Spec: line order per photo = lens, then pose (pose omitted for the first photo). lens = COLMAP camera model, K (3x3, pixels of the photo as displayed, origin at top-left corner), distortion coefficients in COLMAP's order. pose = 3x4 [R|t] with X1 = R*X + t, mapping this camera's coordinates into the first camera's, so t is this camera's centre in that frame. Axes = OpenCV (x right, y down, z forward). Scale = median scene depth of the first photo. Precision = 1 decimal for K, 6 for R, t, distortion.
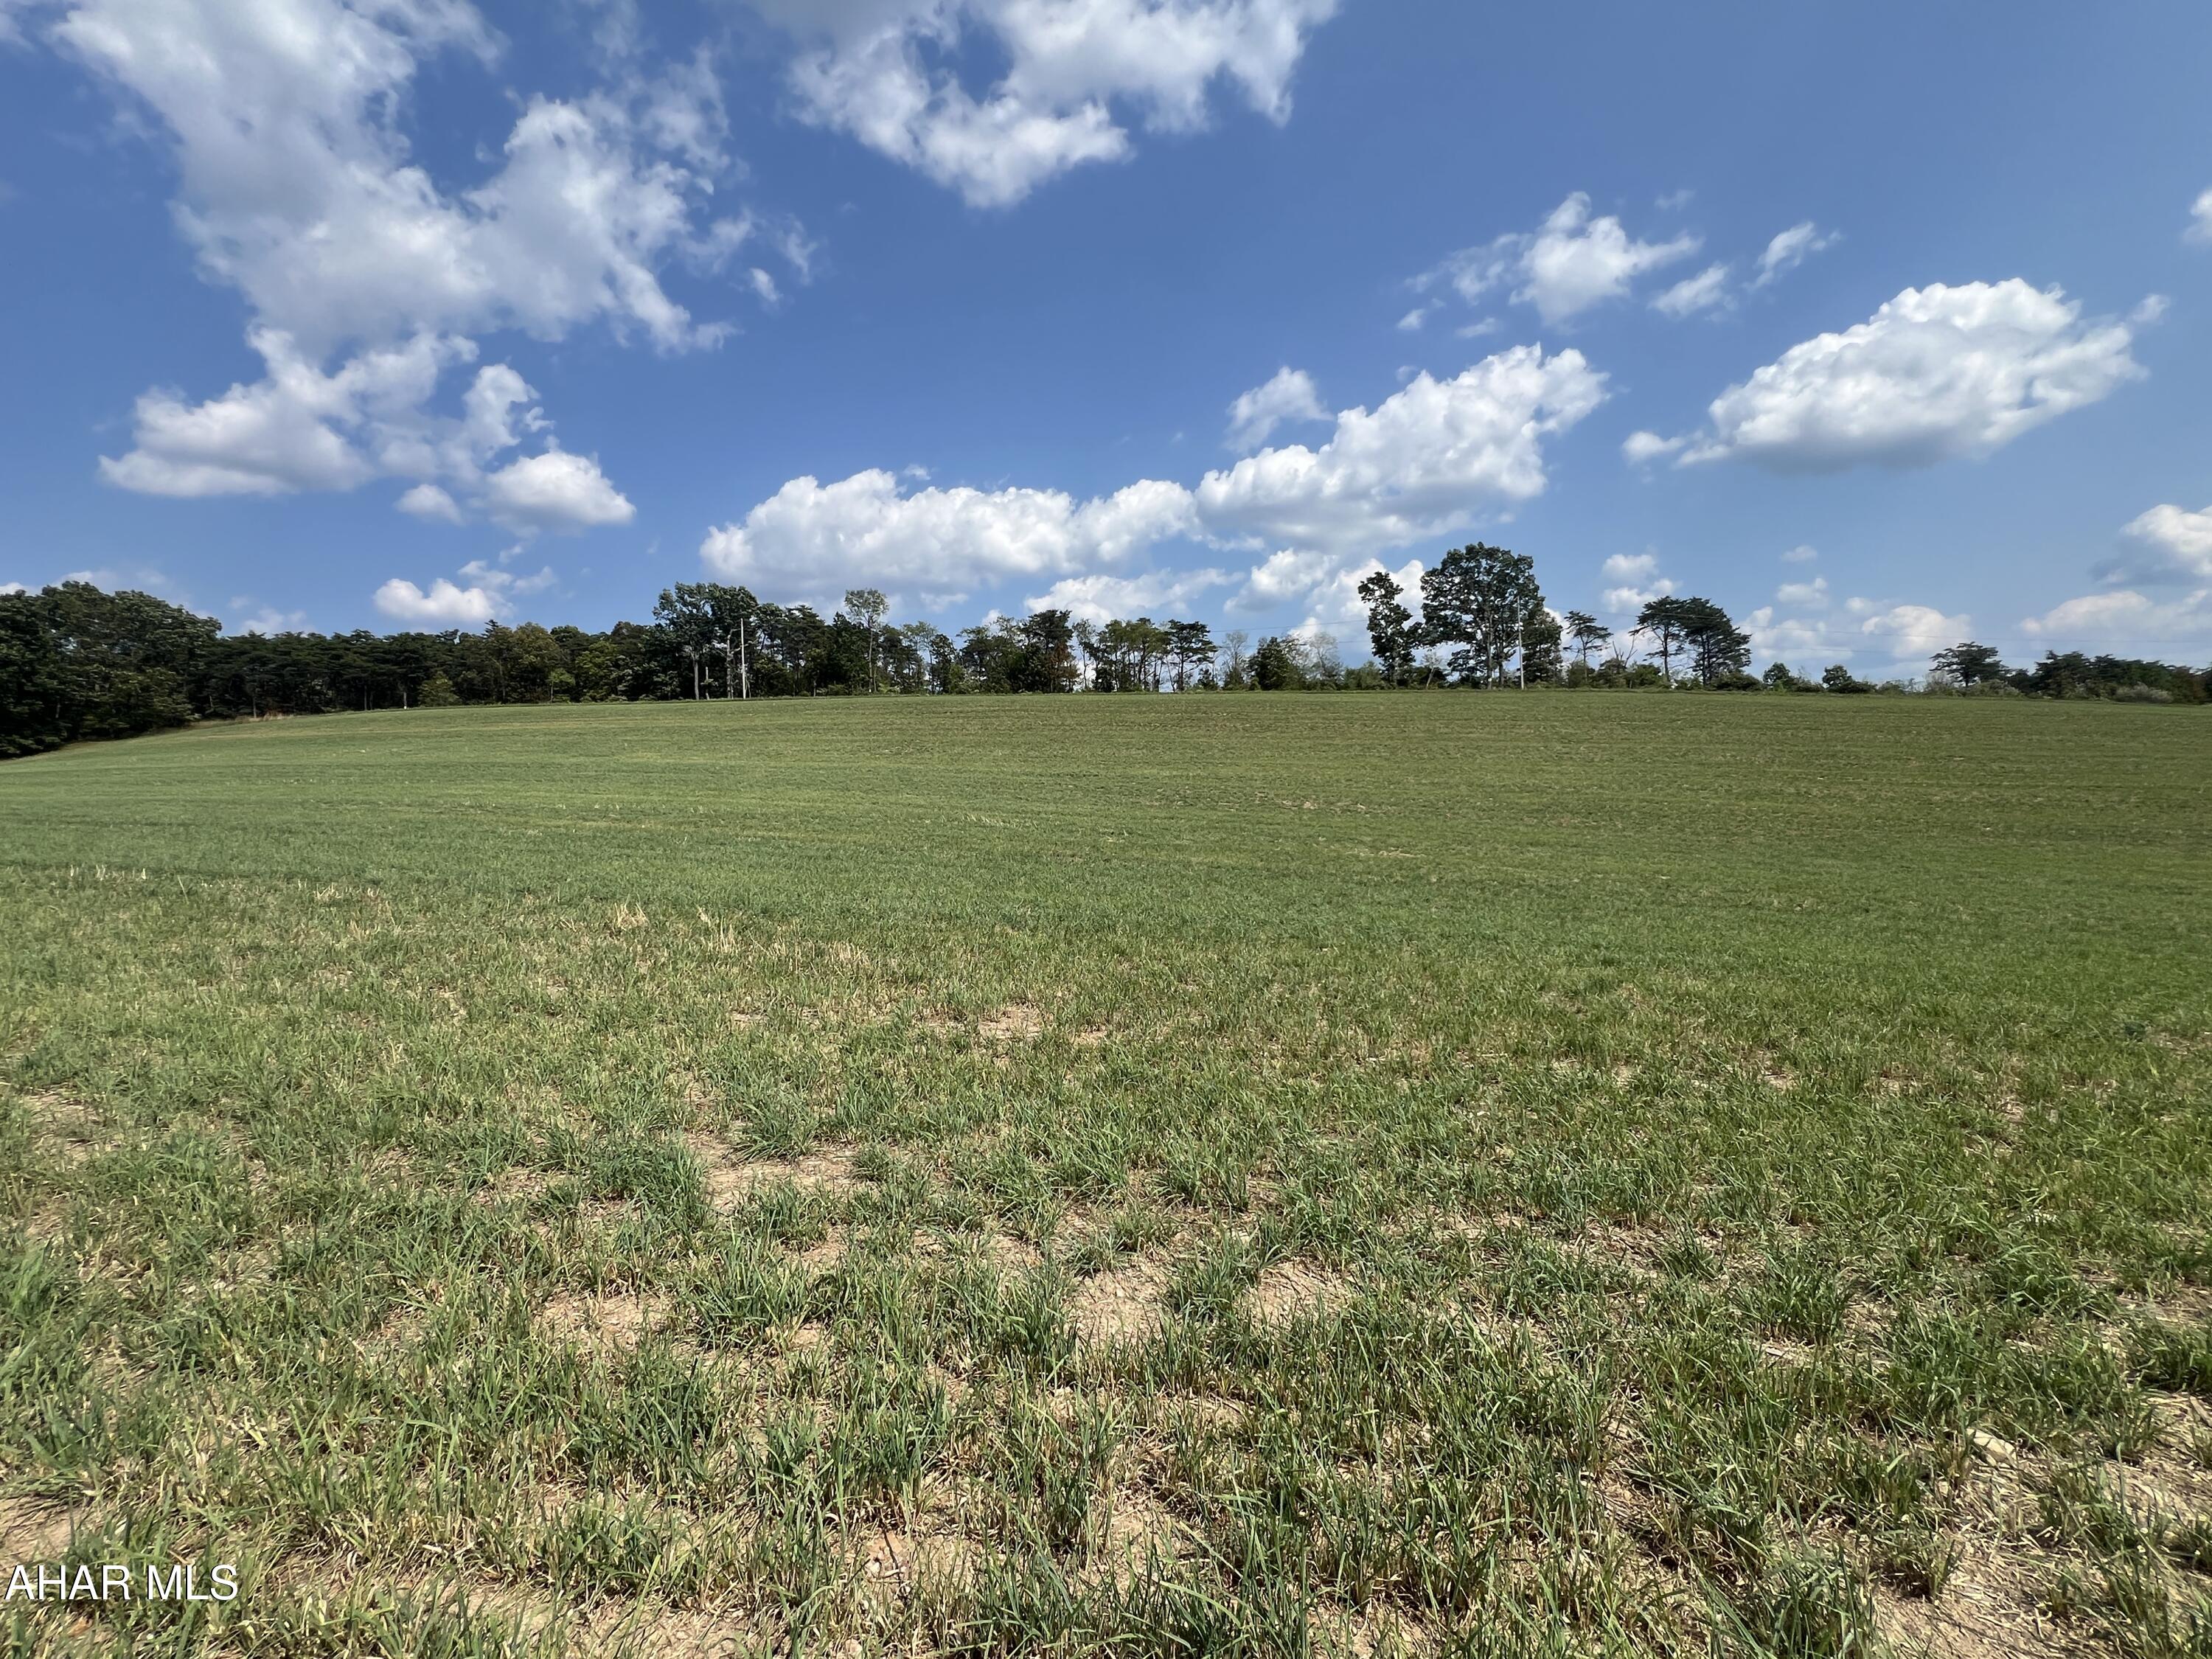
lens RADIAL K [[936.2, 0, 1100.9], [0, 936.2, 815.9], [0, 0, 1]] dist [-0.000976, 0.001558]
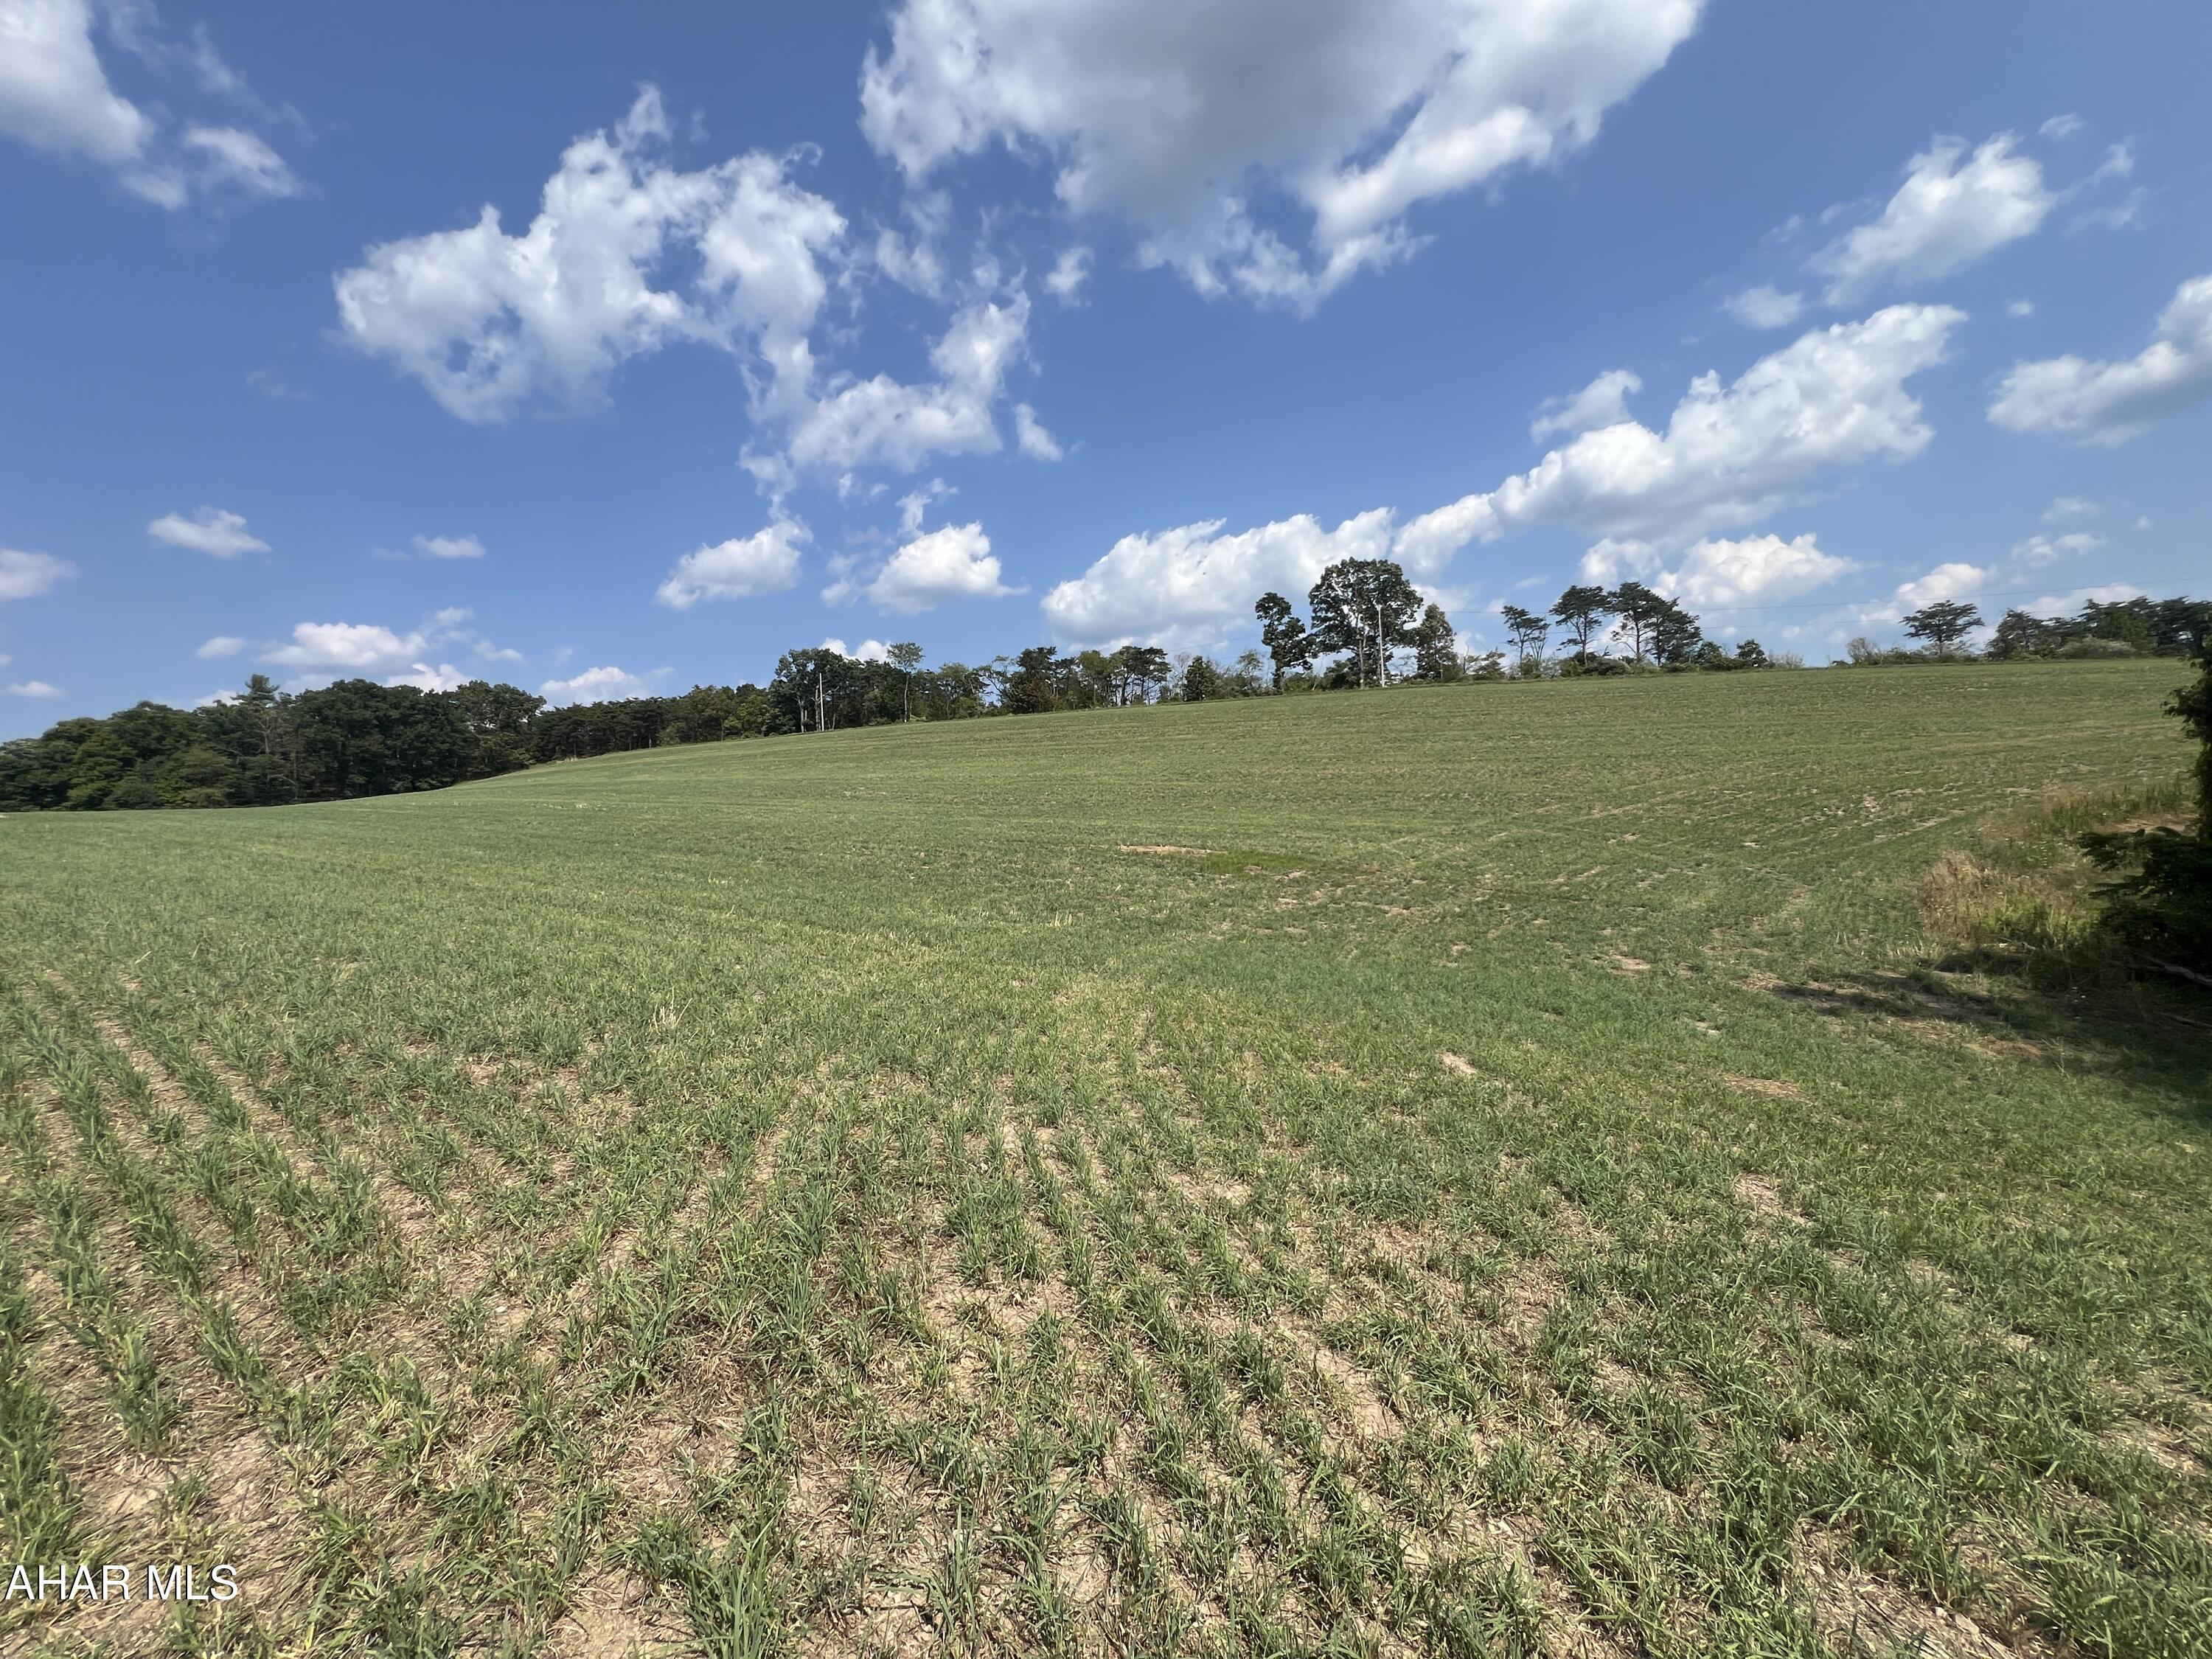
lens RADIAL K [[830.6, 0, 1027.1], [0, 830.6, 819.8], [0, 0, 1]] dist [-0.000614, 0.000834]
pose [[0.943585, -0.017347, -0.330676, 0.327934], [0.016430, 0.999850, -0.005568, 0.014620], [0.330723, -0.000179, 0.943728, -0.043336]]
